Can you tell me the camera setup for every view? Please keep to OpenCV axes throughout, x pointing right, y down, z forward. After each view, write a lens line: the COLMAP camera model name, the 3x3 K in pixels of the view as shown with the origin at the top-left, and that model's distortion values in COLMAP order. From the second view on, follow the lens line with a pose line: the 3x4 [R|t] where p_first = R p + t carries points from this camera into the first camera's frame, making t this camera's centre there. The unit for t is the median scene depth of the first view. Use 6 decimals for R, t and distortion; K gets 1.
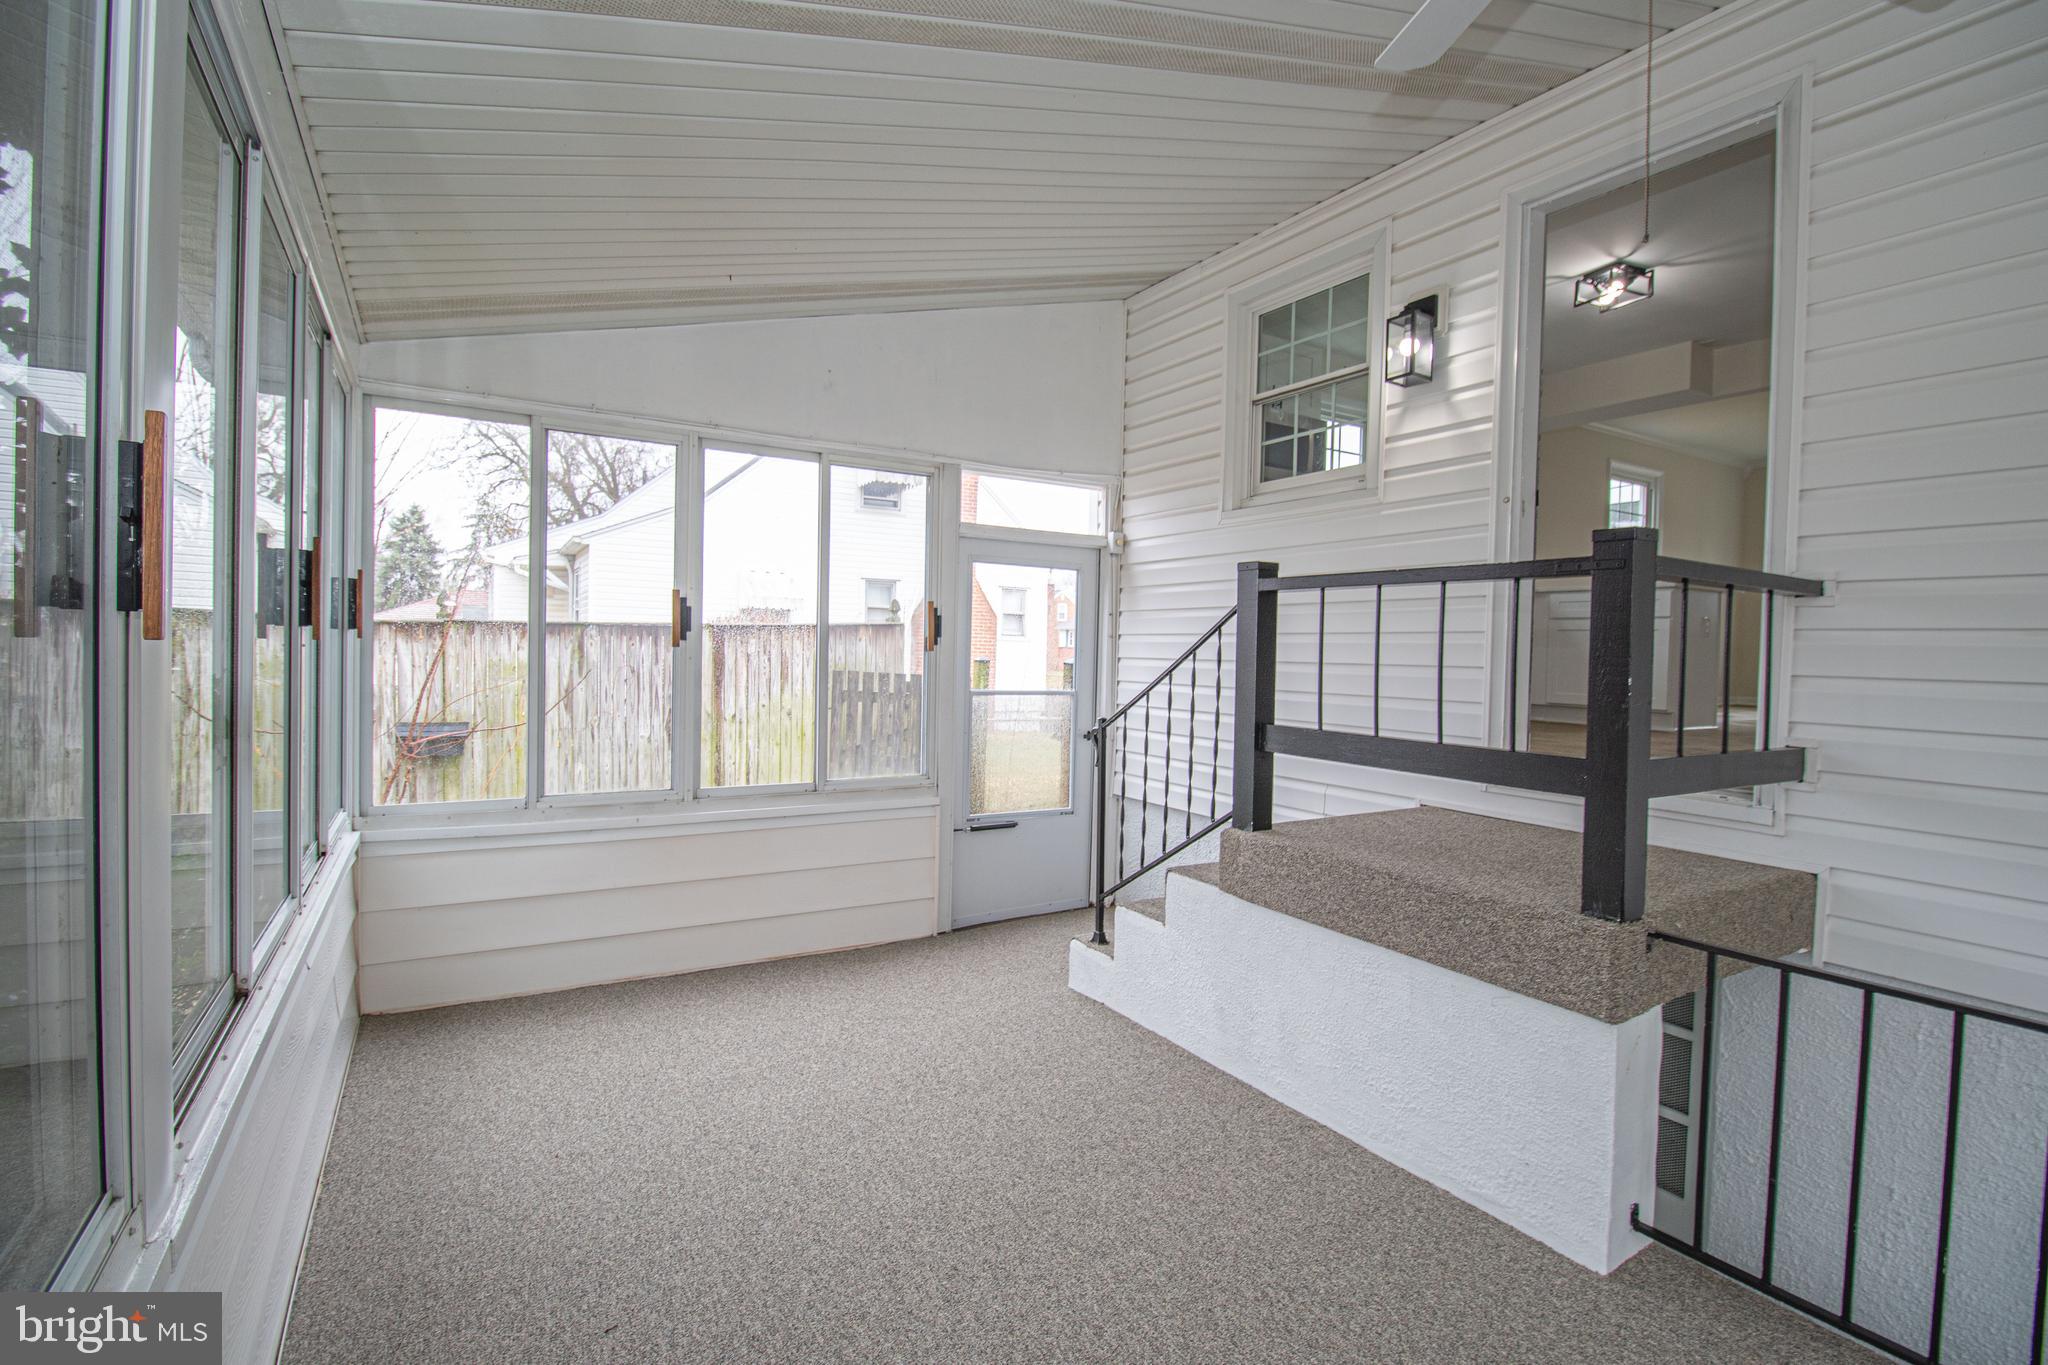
lens RADIAL K [[973.7, 0, 1040.6], [0, 973.7, 679.6], [0, 0, 1]] dist [-0.002961, -0.002106]
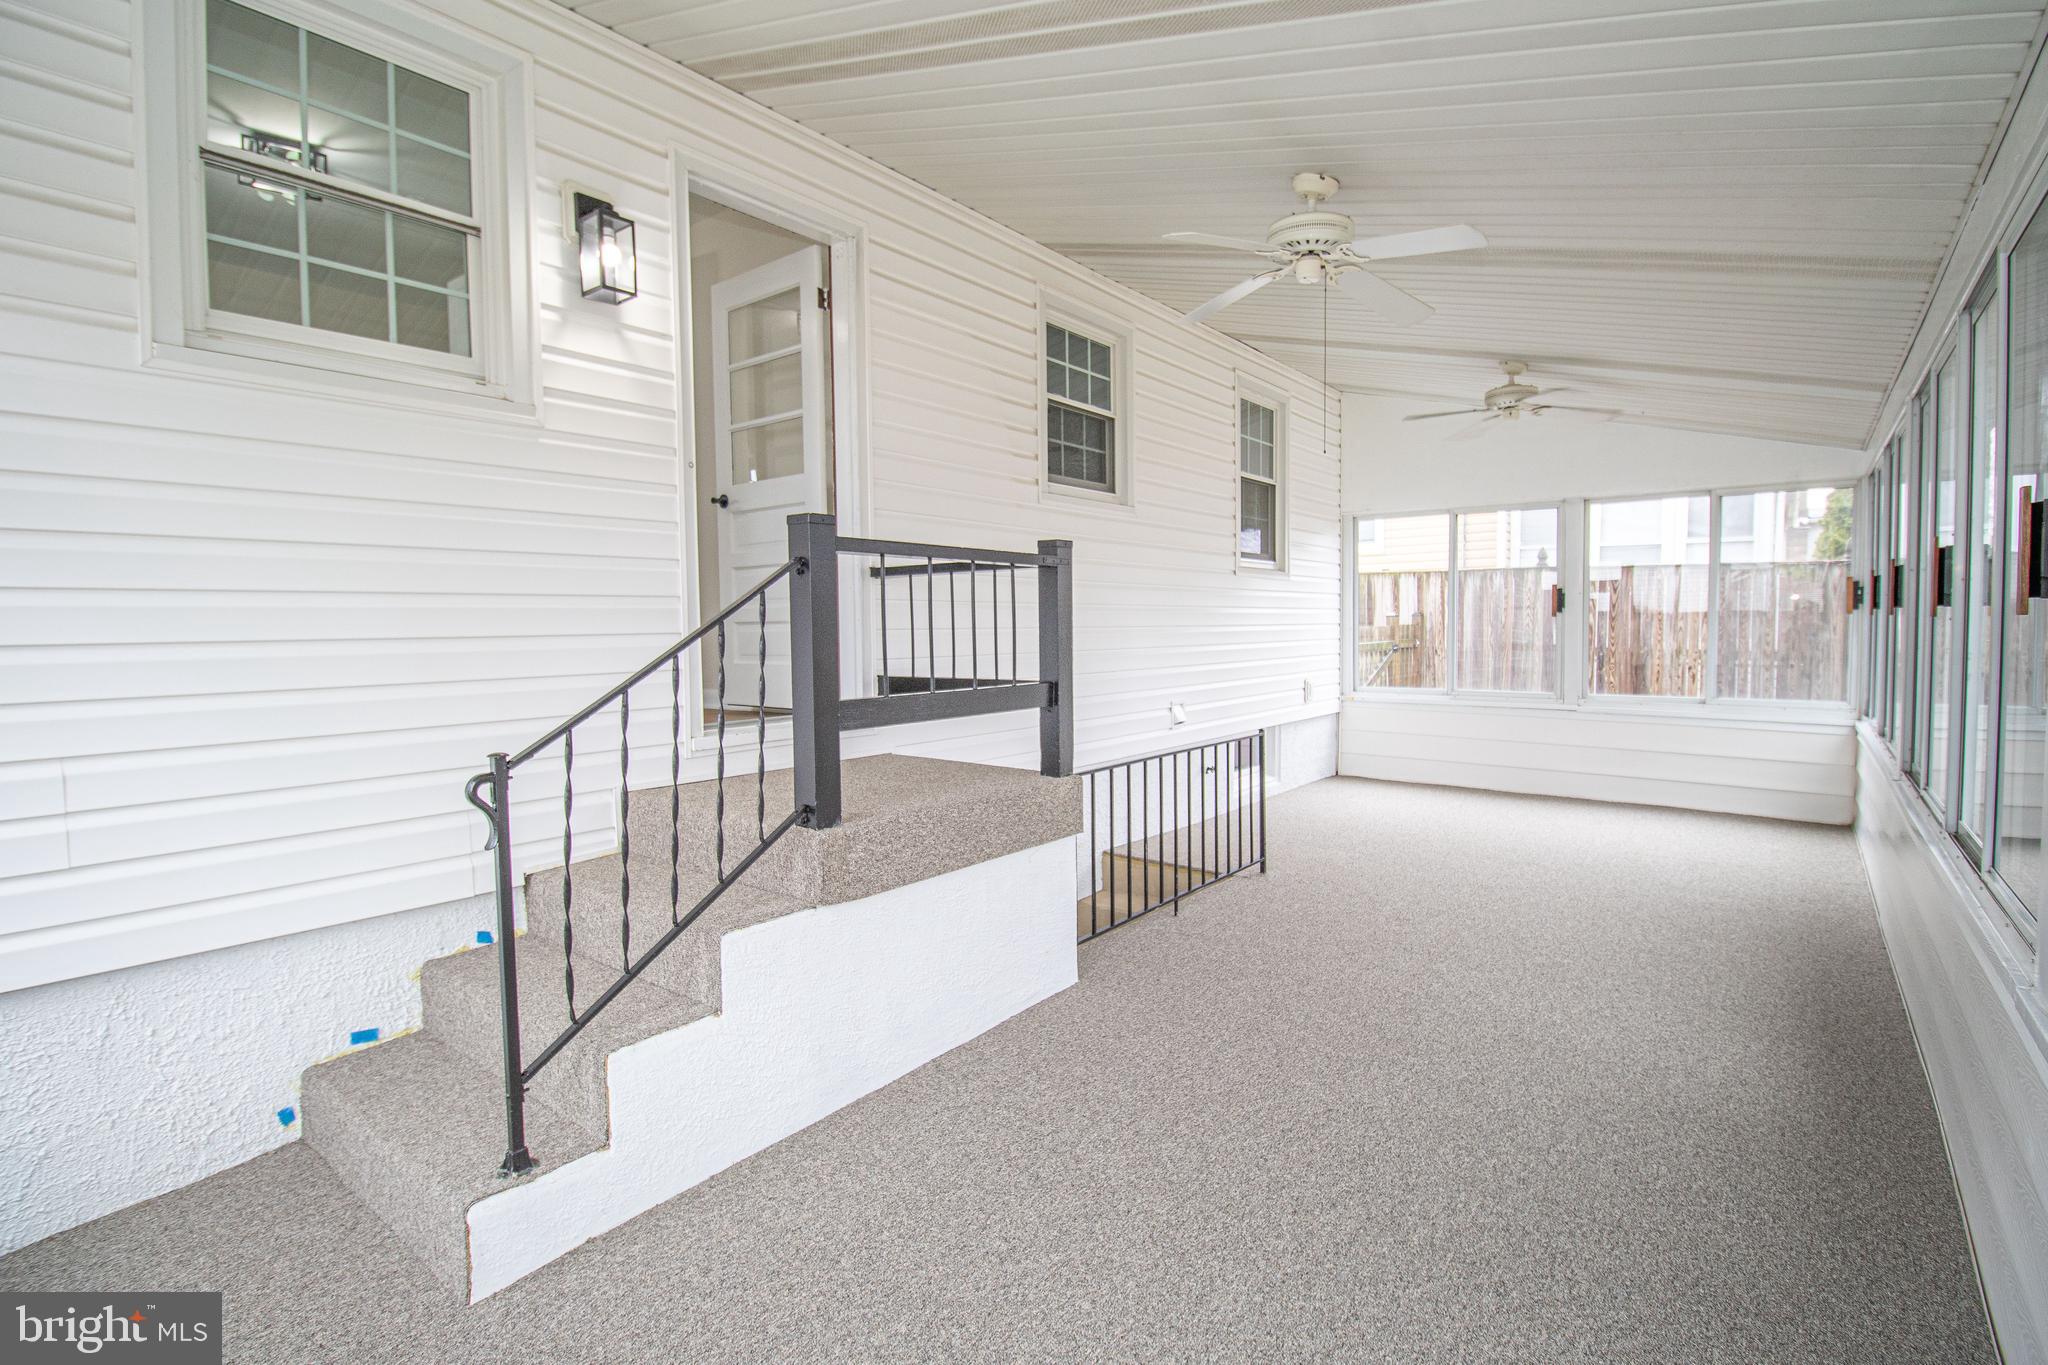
lens RADIAL K [[973.7, 0, 1041.0], [0, 973.7, 674.1], [0, 0, 1]] dist [-0.002961, -0.002106]
pose [[-0.362989, -0.070039, 0.929158, -0.662742], [0.029060, 0.995835, 0.086418, -0.050669], [-0.931340, 0.058370, -0.359442, 1.148863]]
